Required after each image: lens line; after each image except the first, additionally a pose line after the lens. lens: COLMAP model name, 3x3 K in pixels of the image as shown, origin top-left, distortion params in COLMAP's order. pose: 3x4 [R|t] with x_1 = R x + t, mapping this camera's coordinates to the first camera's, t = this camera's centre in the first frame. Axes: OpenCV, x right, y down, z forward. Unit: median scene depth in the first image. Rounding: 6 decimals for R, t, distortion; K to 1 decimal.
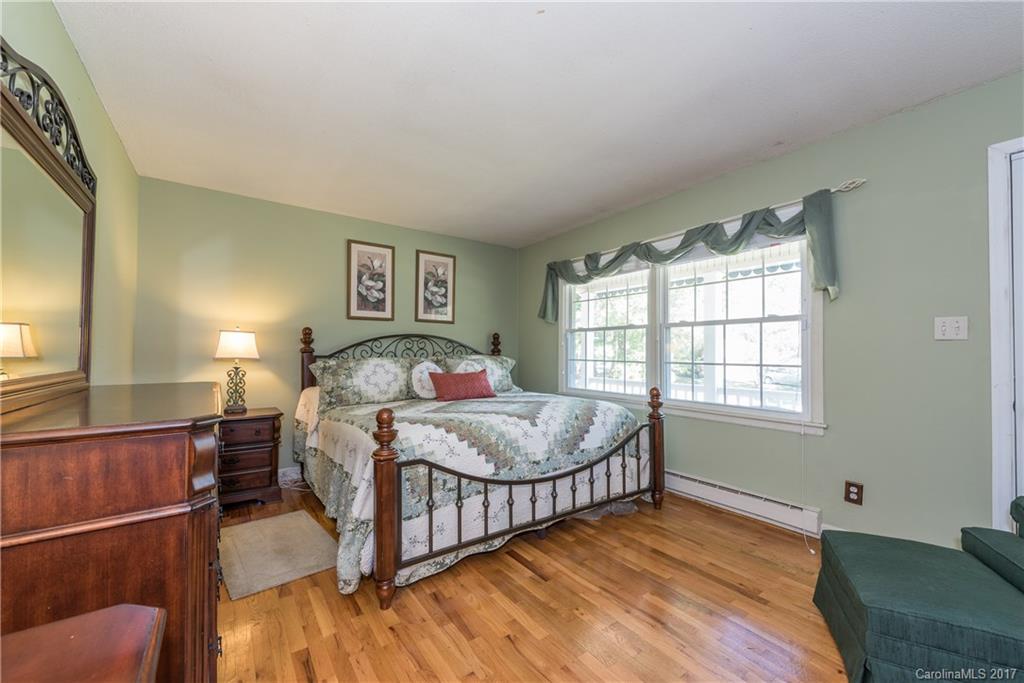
lens RADIAL K [[405.6, 0, 509.0], [0, 405.6, 358.2], [0, 0, 1]] dist [0.000627, -0.000140]
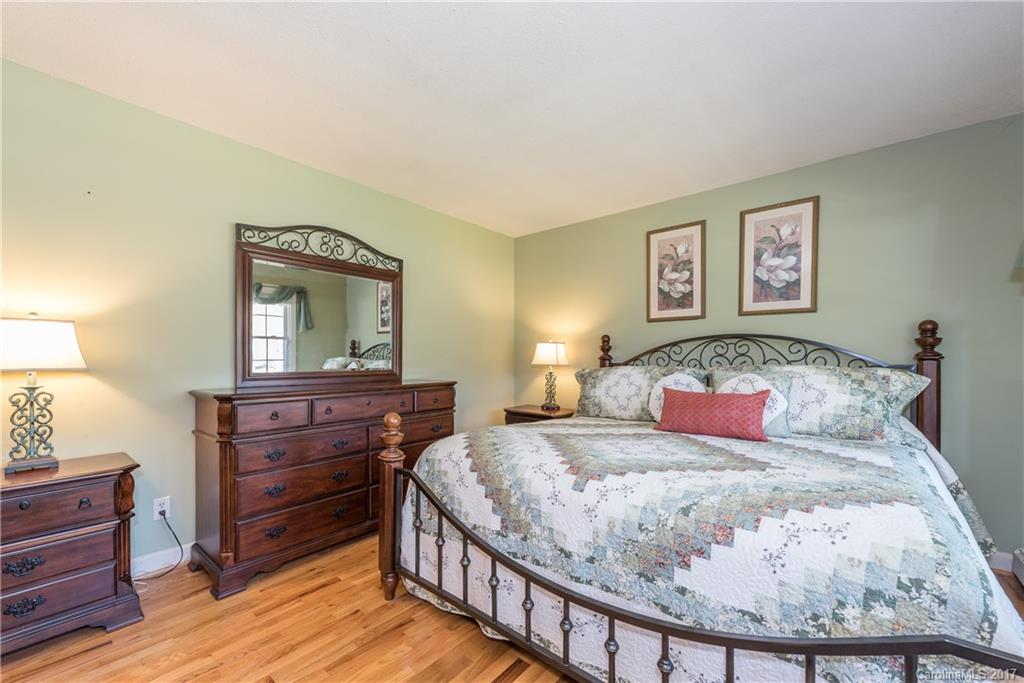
lens RADIAL K [[405.6, 0, 509.0], [0, 405.6, 358.2], [0, 0, 1]] dist [0.000627, -0.000140]
pose [[0.239148, -0.000451, -0.970983, 0.423512], [-0.012961, 0.999909, -0.003657, -0.011718], [0.970897, 0.013459, 0.239120, 0.541899]]
